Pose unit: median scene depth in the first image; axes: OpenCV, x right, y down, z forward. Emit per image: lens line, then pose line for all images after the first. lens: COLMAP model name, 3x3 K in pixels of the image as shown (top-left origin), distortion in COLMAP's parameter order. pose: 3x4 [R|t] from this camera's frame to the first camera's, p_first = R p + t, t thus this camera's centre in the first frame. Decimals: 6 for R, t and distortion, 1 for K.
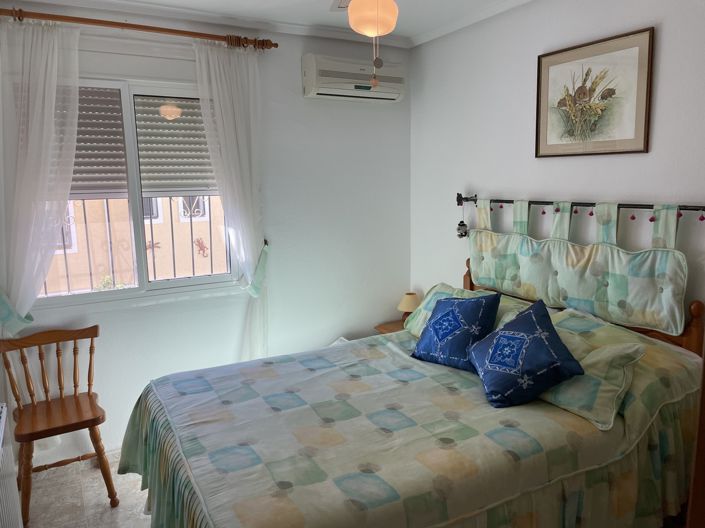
lens RADIAL K [[540.2, 0, 355.3], [0, 540.2, 261.5], [0, 0, 1]] dist [0.071678, -0.092327]
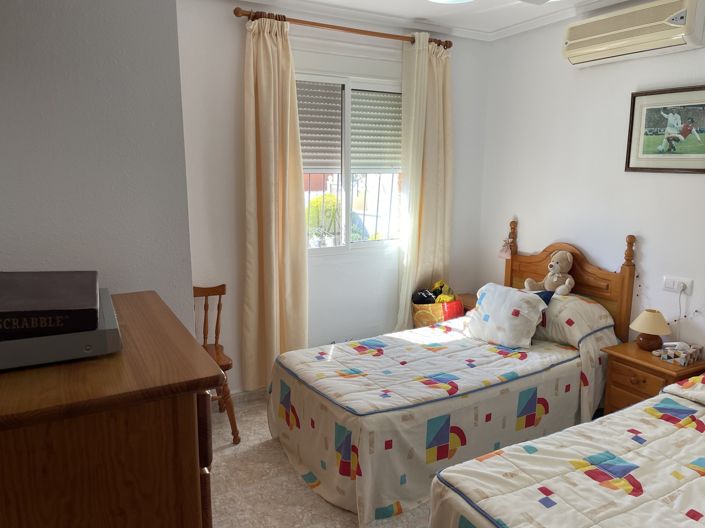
lens RADIAL K [[540.2, 0, 350.4], [0, 540.2, 264.6], [0, 0, 1]] dist [0.071678, -0.092327]
pose [[0.999554, 0.029796, 0.001951, -0.217214], [-0.029849, 0.998800, 0.038817, 0.022373], [-0.000792, -0.038858, 0.999244, -0.126392]]
